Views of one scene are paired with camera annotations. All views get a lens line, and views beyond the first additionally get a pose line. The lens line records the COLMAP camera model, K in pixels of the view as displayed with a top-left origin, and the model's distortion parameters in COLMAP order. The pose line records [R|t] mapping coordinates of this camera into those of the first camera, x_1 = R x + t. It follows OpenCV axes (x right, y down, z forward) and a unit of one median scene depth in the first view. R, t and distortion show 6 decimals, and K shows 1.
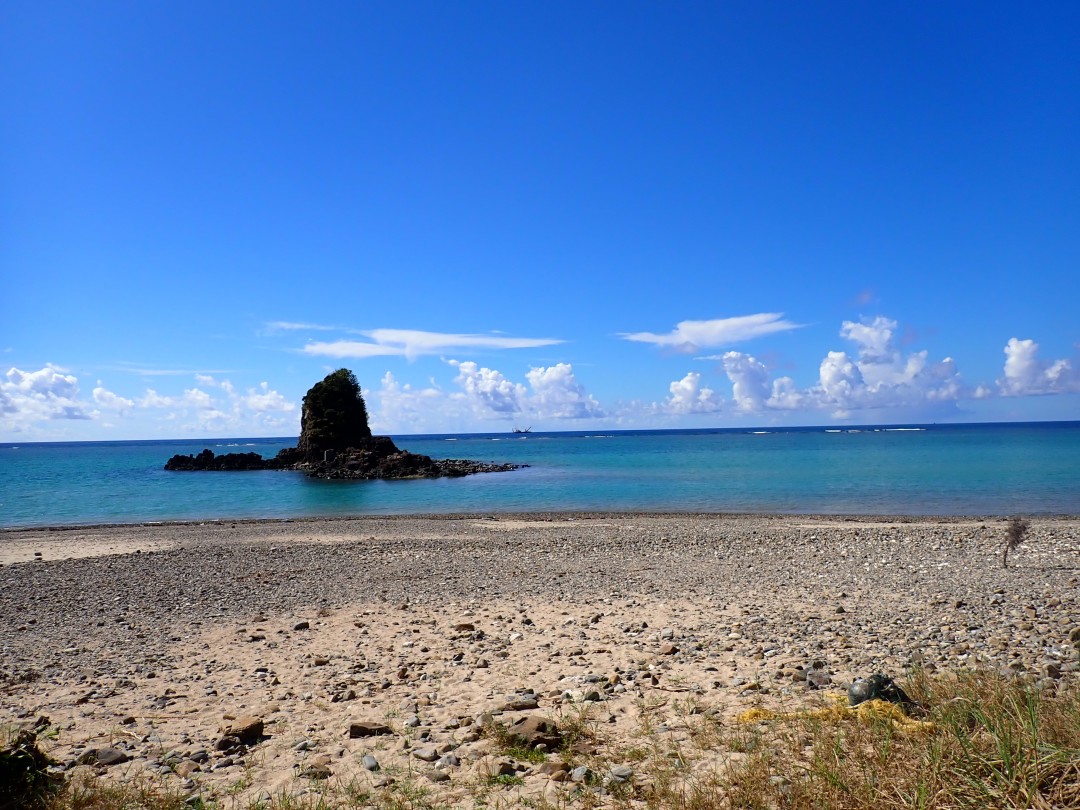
lens RADIAL K [[795.8, 0, 536.4], [0, 795.8, 406.0], [0, 0, 1]] dist [-0.000601, -0.007489]
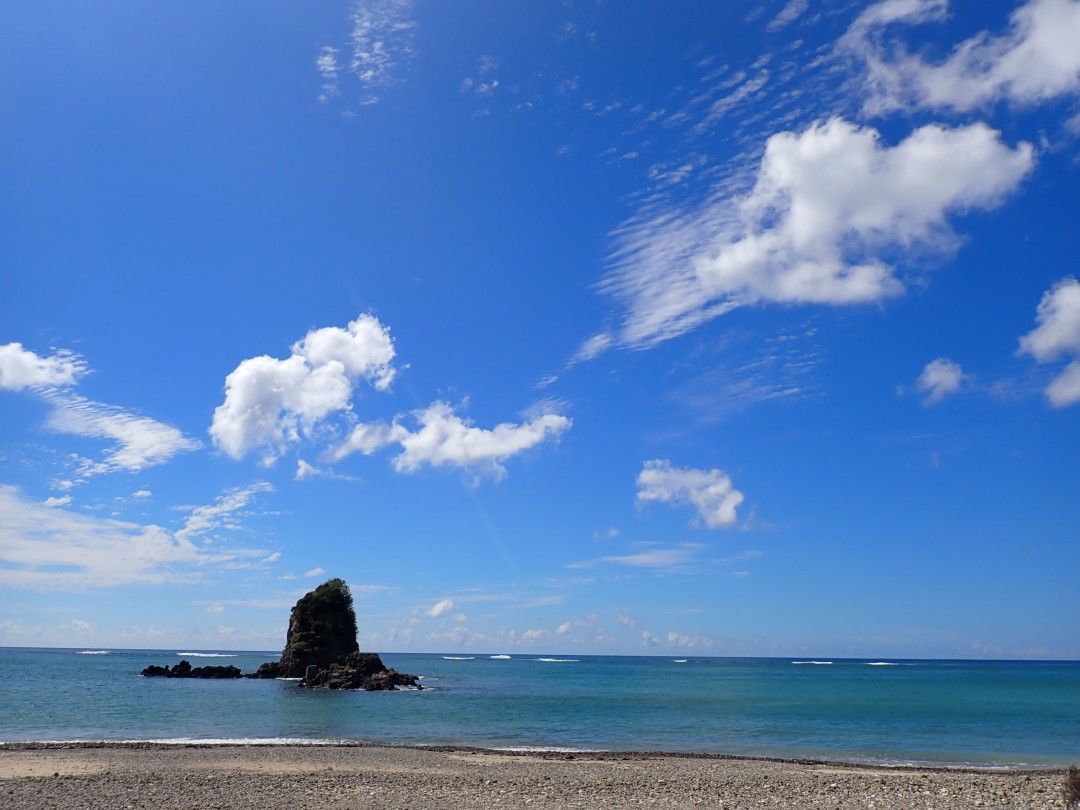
lens RADIAL K [[792.0, 0, 538.5], [0, 792.0, 405.7], [0, 0, 1]] dist [-0.002542, -0.009547]
pose [[0.999459, 0.032125, -0.006978, 0.040791], [-0.032817, 0.962523, -0.269205, 0.019714], [-0.001932, 0.269289, 0.963058, 0.127240]]
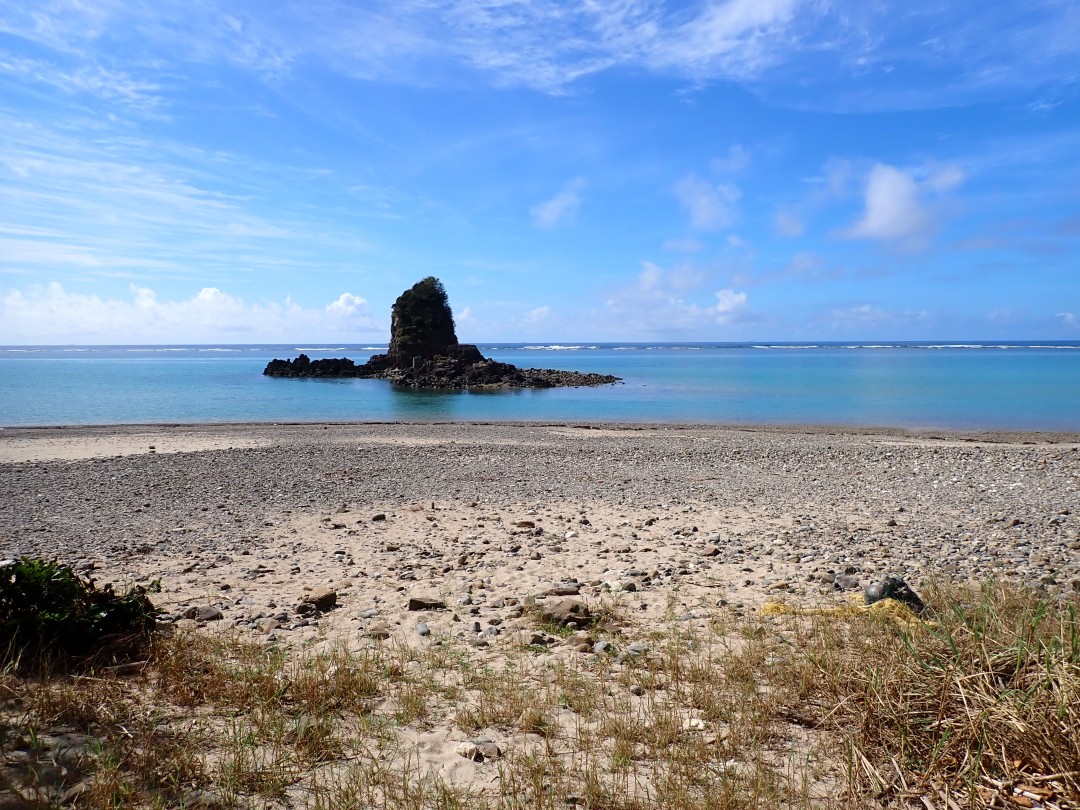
lens RADIAL K [[796.8, 0, 534.9], [0, 796.8, 401.6], [0, 0, 1]] dist [0.002098, -0.005318]
pose [[0.993743, 0.023837, -0.109113, 0.034304], [-0.011973, 0.994065, 0.108123, -0.003361], [0.111043, -0.106140, 0.988131, -0.043008]]
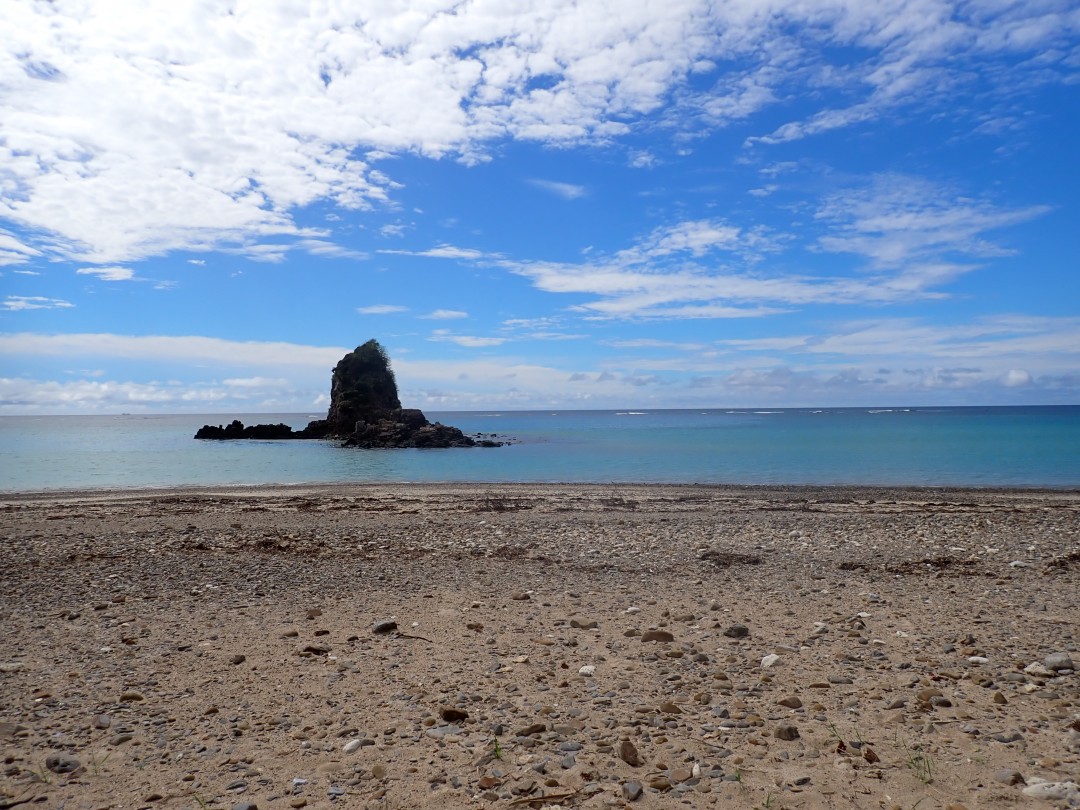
lens RADIAL K [[785.4, 0, 537.3], [0, 785.4, 408.1], [0, 0, 1]] dist [0.000314, -0.003263]
pose [[0.999575, 0.012043, -0.026541, -0.160257], [-0.011295, 0.999539, 0.028175, 0.084501], [0.026868, -0.027863, 0.999251, 0.388793]]
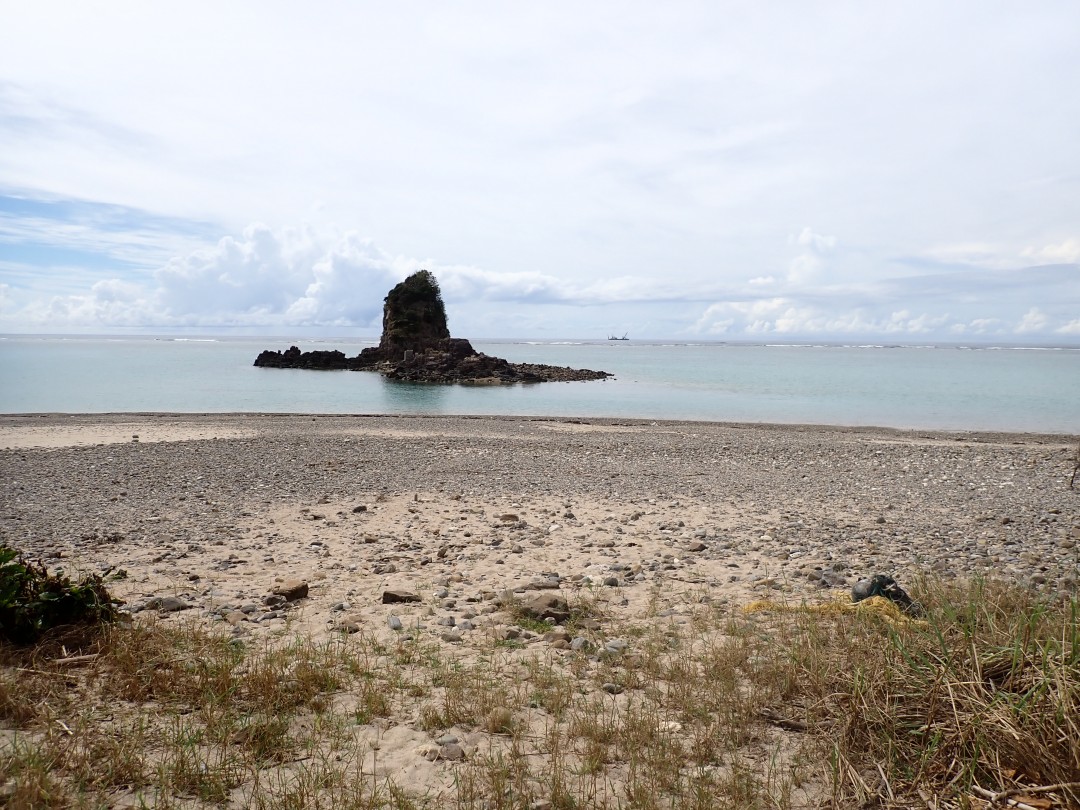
lens RADIAL K [[796.1, 0, 535.4], [0, 796.1, 408.8], [0, 0, 1]] dist [0.000490, -0.006246]
pose [[0.994431, 0.038018, -0.098292, 0.040877], [-0.025847, 0.992162, 0.122254, 0.004995], [0.102170, -0.119033, 0.987620, -0.020370]]
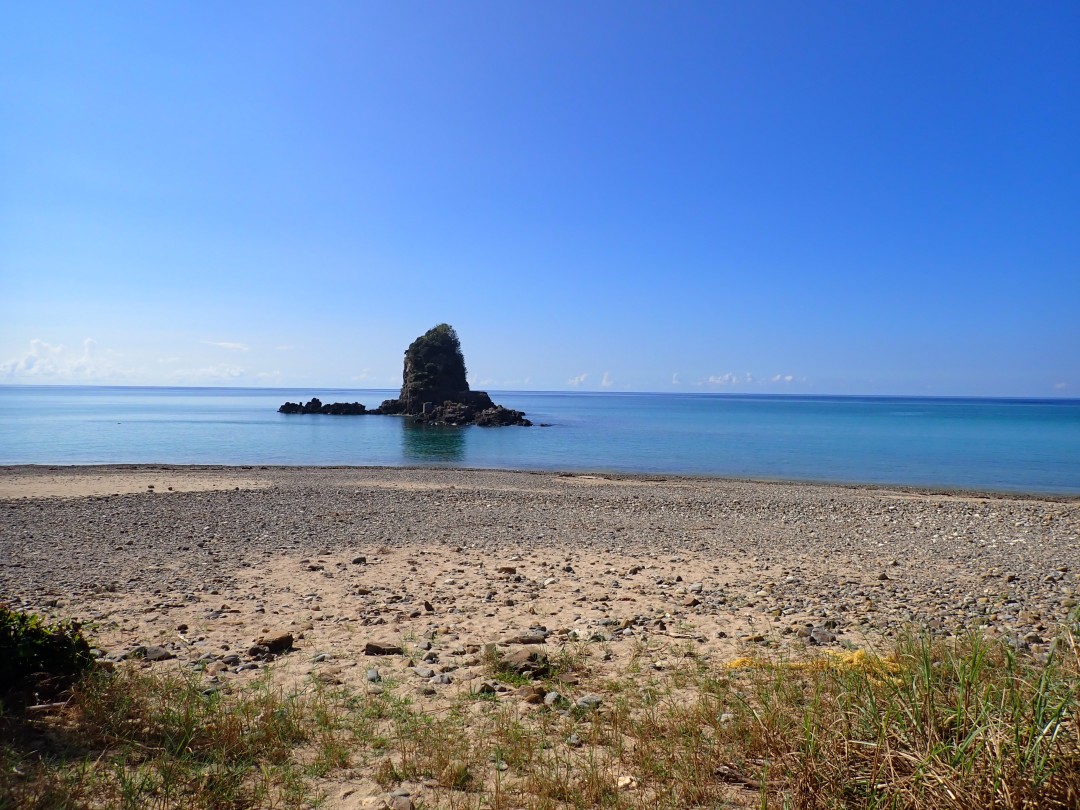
lens RADIAL K [[796.1, 0, 535.4], [0, 796.1, 408.8], [0, 0, 1]] dist [0.000490, -0.006246]
pose [[0.991385, 0.035713, -0.126014, 0.069338], [-0.028687, 0.997954, 0.057140, 0.003334], [0.127797, -0.053033, 0.990381, -0.025387]]
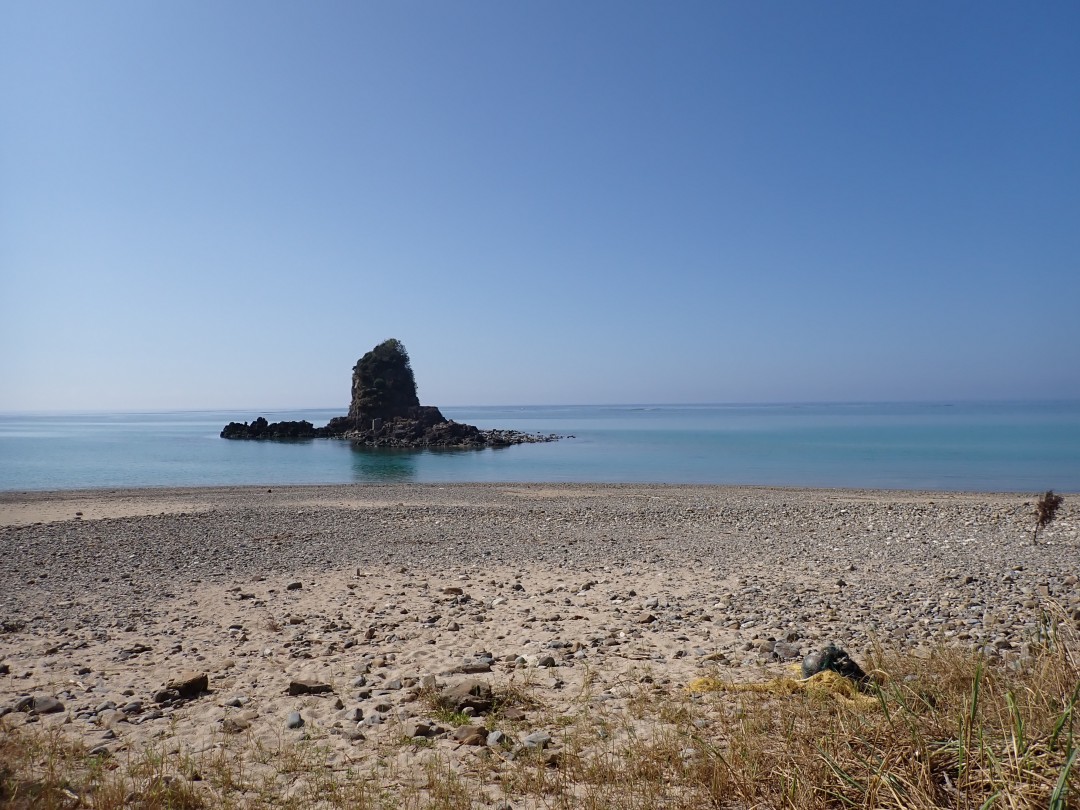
lens RADIAL K [[795.8, 0, 536.4], [0, 795.8, 406.0], [0, 0, 1]] dist [-0.000601, -0.007489]
pose [[0.997822, 0.009271, -0.065303, 0.073606], [-0.006949, 0.999339, 0.035695, 0.010717], [0.065591, -0.035164, 0.997227, 0.023998]]
